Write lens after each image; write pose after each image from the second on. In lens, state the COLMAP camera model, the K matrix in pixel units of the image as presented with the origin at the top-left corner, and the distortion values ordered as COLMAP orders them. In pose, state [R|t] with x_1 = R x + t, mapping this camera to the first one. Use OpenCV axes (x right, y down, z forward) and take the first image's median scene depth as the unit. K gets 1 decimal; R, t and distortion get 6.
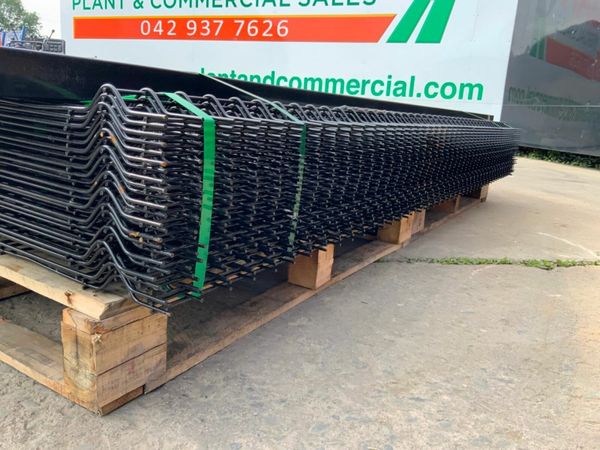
lens RADIAL K [[496.2, 0, 300.0], [0, 496.2, 226.3], [0, 0, 1]] dist [0.063262, -0.123792]
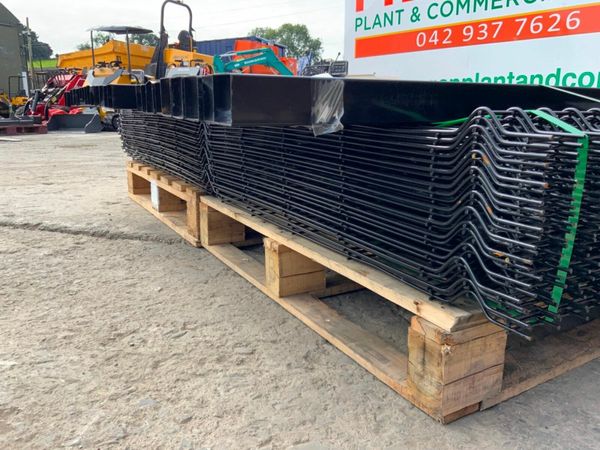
lens RADIAL K [[496.2, 0, 301.5], [0, 496.2, 225.4], [0, 0, 1]] dist [0.063262, -0.123792]
pose [[0.876416, 0.043853, -0.479554, -0.171755], [-0.051544, 0.998667, -0.002877, -0.015023], [0.478788, 0.027239, 0.877508, -0.064092]]
